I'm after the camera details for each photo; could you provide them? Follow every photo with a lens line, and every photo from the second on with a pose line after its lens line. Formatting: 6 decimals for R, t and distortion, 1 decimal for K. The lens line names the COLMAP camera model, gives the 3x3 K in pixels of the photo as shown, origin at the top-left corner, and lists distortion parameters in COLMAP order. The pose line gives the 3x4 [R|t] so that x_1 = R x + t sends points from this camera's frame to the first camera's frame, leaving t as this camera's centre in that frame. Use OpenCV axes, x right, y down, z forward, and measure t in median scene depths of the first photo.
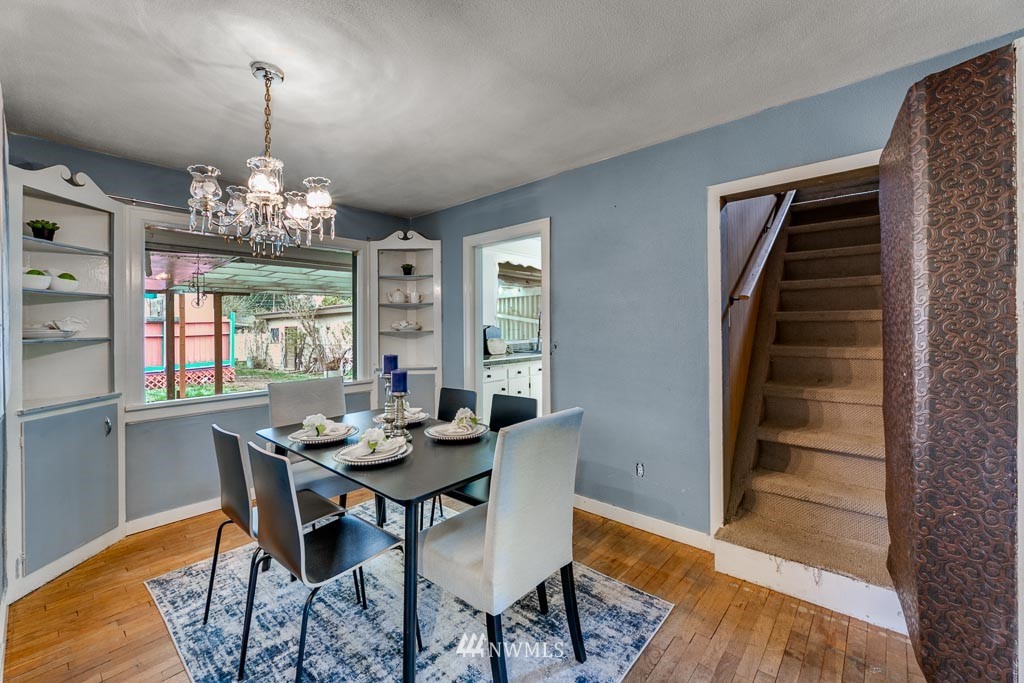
lens RADIAL K [[423.8, 0, 508.1], [0, 423.8, 327.2], [0, 0, 1]] dist [-0.000913, -0.000222]
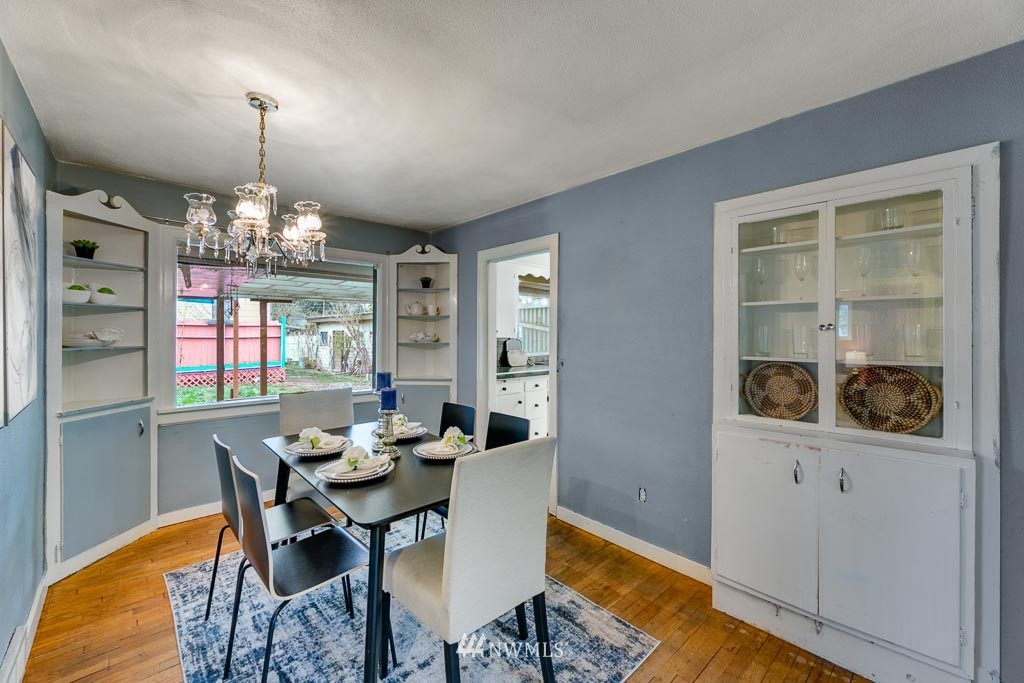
lens RADIAL K [[420.2, 0, 507.7], [0, 420.2, 335.9], [0, 0, 1]] dist [-0.001194, -0.000114]
pose [[0.994992, 0.020196, -0.097893, 0.114671], [-0.019633, 0.999785, 0.006710, -0.033602], [0.098008, -0.004755, 0.995174, 0.020128]]
